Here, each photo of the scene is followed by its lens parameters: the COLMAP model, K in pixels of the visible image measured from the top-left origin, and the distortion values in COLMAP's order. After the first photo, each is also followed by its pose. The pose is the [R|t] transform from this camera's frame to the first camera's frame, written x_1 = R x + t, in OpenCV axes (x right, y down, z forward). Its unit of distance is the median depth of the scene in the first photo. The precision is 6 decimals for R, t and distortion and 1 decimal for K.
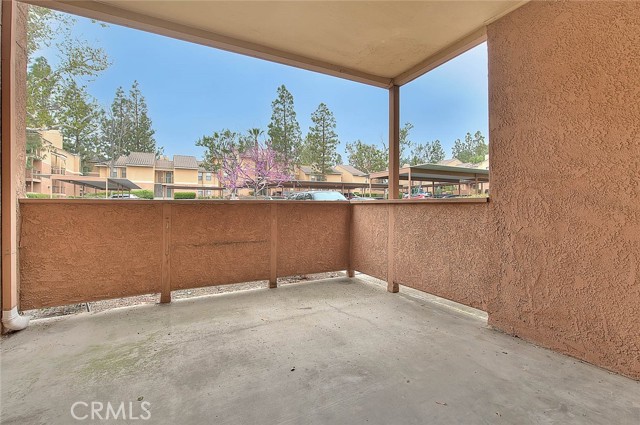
lens RADIAL K [[281.1, 0, 316.3], [0, 281.1, 209.2], [0, 0, 1]] dist [0.000730, 0.000179]
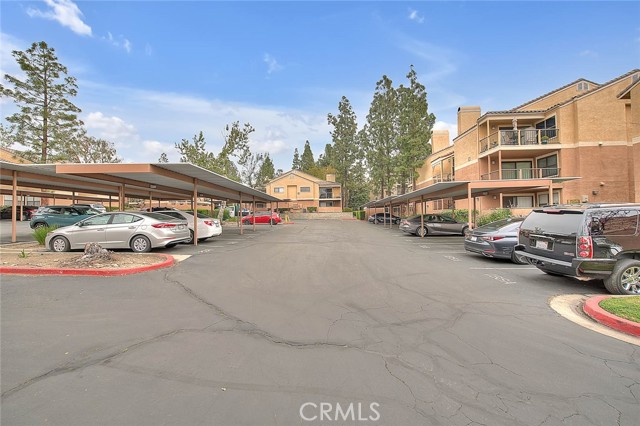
lens RADIAL K [[269.4, 0, 316.4], [0, 269.4, 213.8], [0, 0, 1]] dist [0.008389, -0.000063]
pose [[0.518902, 0.014023, 0.854718, -0.152707], [0.027140, 0.999091, -0.032869, -0.012041], [-0.854403, 0.040253, 0.518050, 0.286409]]
